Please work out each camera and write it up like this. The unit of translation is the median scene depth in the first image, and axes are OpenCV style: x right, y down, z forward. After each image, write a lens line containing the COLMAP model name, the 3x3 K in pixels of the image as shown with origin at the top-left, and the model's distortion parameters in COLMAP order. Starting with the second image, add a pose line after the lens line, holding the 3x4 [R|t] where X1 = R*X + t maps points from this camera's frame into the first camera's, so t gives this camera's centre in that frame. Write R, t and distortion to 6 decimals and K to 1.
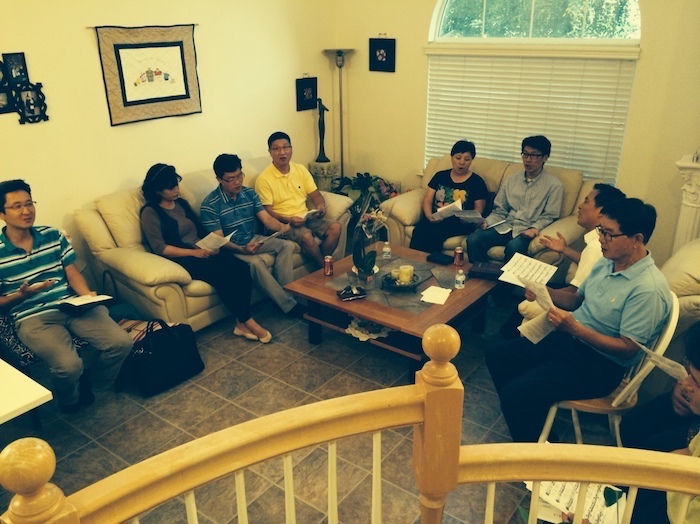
lens RADIAL K [[596.3, 0, 350.0], [0, 596.3, 262.0], [0, 0, 1]] dist [0.090151, -0.130760]
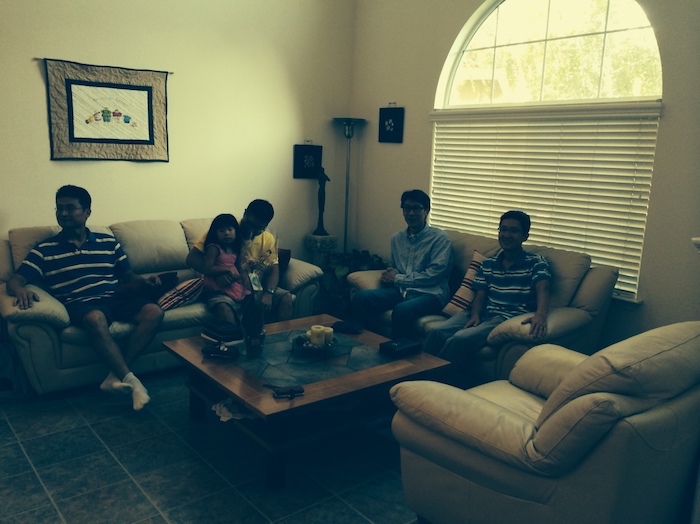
lens RADIAL K [[596.3, 0, 350.0], [0, 596.3, 262.0], [0, 0, 1]] dist [0.090151, -0.130760]
pose [[0.970578, 0.086603, -0.224673, 0.273985], [-0.129635, 0.974249, -0.184483, 0.044424], [0.202910, 0.208181, 0.956812, 0.202455]]
